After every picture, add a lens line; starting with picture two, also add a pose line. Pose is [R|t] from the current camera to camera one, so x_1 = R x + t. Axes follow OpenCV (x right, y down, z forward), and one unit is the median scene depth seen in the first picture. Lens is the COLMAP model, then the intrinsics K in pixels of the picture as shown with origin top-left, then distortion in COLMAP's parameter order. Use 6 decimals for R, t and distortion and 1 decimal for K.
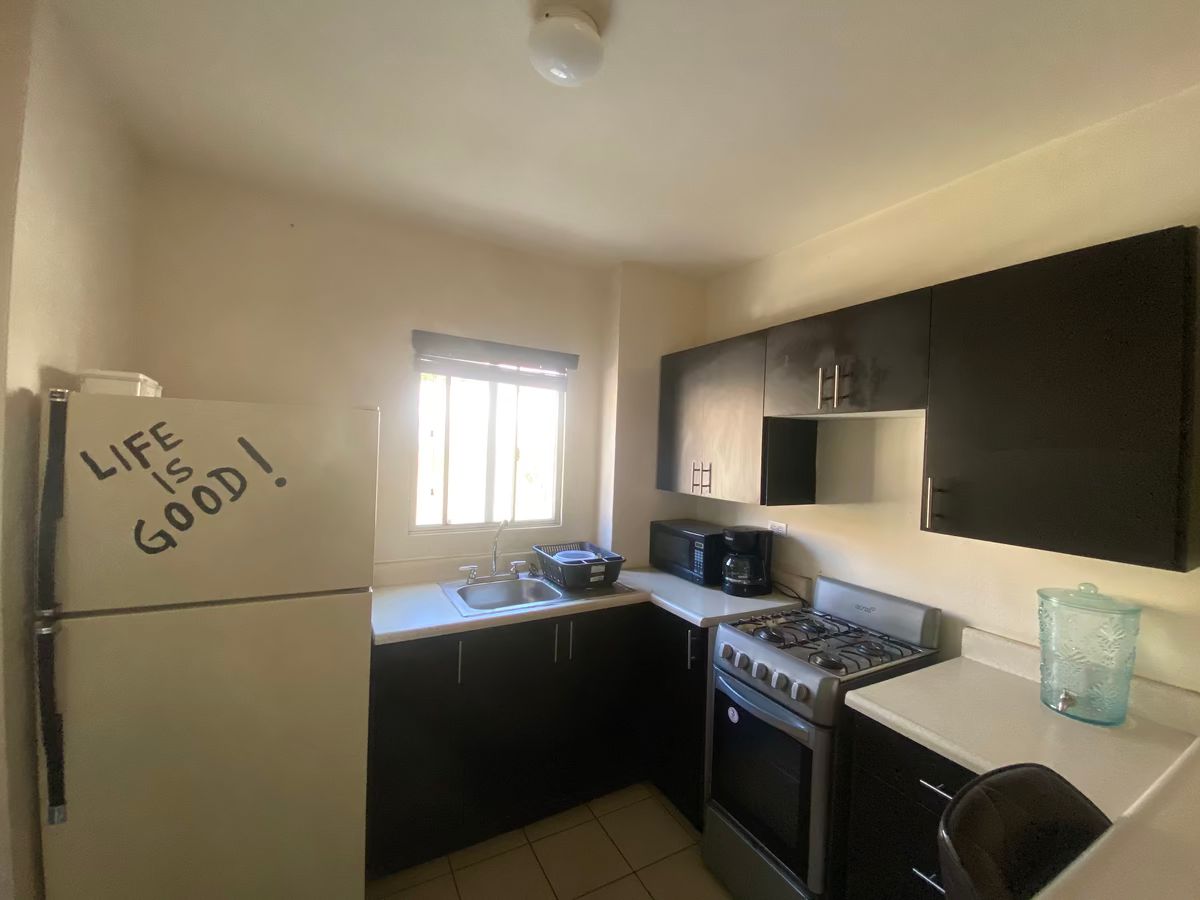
lens RADIAL K [[484.0, 0, 600.0], [0, 484.0, 450.0], [0, 0, 1]] dist [0.037105, -0.027928]
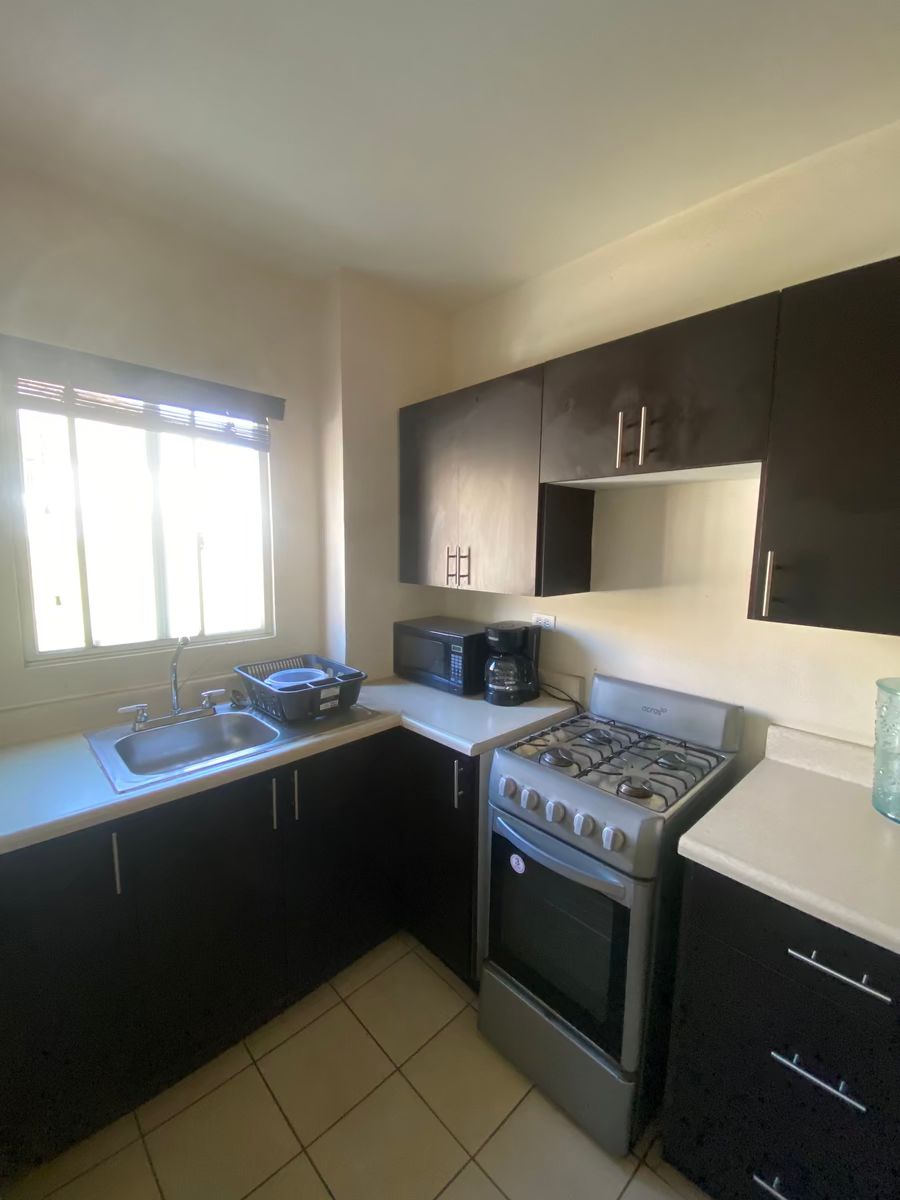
lens RADIAL K [[484.0, 0, 453.4], [0, 484.0, 603.2], [0, 0, 1]] dist [0.037105, -0.027928]
pose [[0.965008, -0.052005, 0.257012, -0.005954], [0.020256, 0.991992, 0.124668, 0.022073], [-0.261438, -0.115100, 0.958333, 0.267582]]
